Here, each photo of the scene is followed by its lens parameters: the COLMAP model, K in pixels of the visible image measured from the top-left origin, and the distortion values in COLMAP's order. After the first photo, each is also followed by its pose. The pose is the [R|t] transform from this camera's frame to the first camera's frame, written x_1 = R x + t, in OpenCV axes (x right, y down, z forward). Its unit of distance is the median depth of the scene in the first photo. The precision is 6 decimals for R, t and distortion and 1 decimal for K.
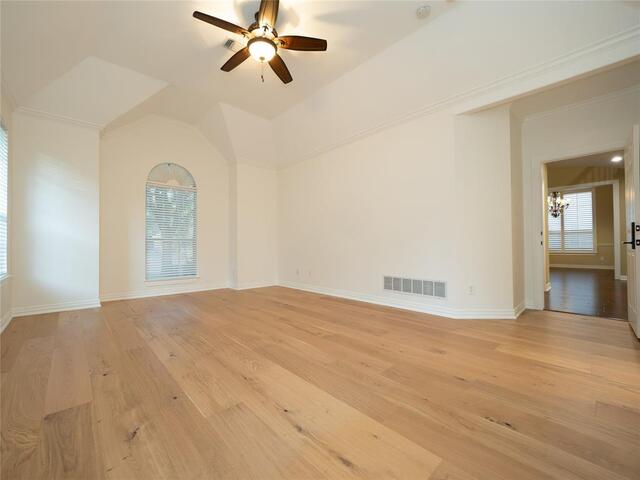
lens RADIAL K [[269.2, 0, 316.6], [0, 269.2, 240.0], [0, 0, 1]] dist [-0.007703, 0.001040]
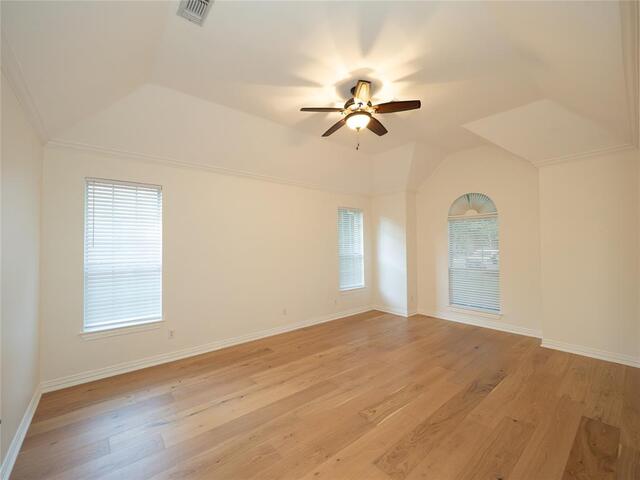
lens RADIAL K [[269.2, 0, 316.7], [0, 269.2, 239.2], [0, 0, 1]] dist [-0.007703, 0.001040]
pose [[-0.037784, -0.011890, -0.999215, 1.061365], [0.023587, 0.999640, -0.012787, -0.252356], [0.999008, -0.024051, -0.037490, 0.995907]]
